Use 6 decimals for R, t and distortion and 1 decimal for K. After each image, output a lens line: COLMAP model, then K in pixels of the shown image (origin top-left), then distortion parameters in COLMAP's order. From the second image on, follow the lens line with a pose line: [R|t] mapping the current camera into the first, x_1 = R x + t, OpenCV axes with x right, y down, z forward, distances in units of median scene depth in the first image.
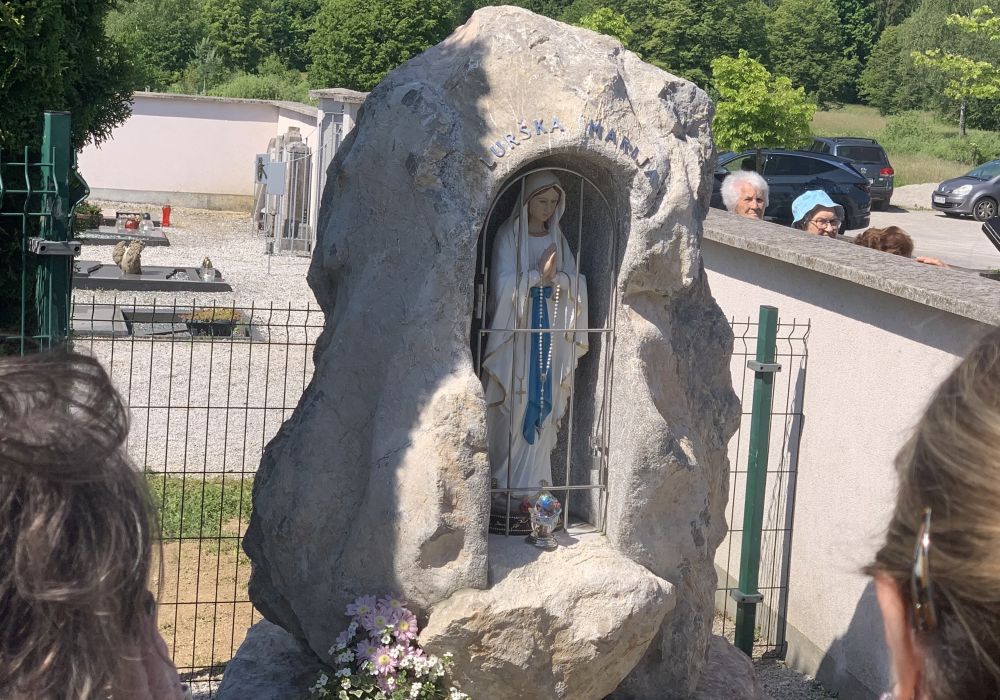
lens RADIAL K [[1898.3, 0, 593.7], [0, 1898.3, 300.7], [0, 0, 1]] dist [-0.182968, 4.473293]
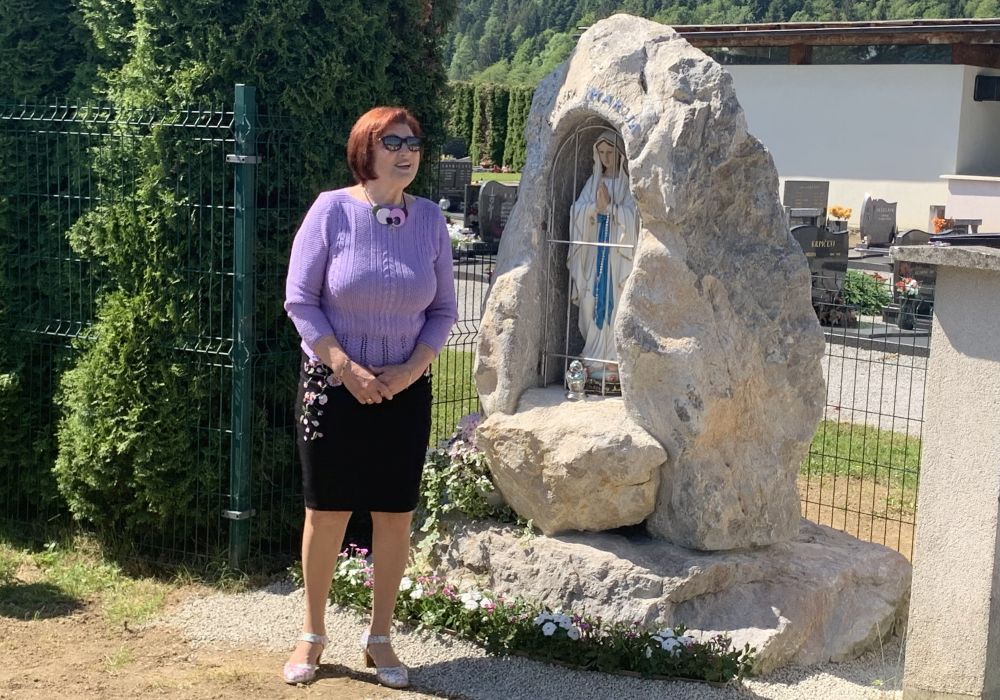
lens RADIAL K [[1608.9, 0, 518.4], [0, 1608.9, 326.3], [0, 0, 1]] dist [0.241609, -0.850522]
pose [[0.513335, 0.055901, -0.856366, 0.960178], [-0.112756, 0.993619, -0.002729, 0.084501], [0.850749, 0.097962, 0.516363, 0.348467]]
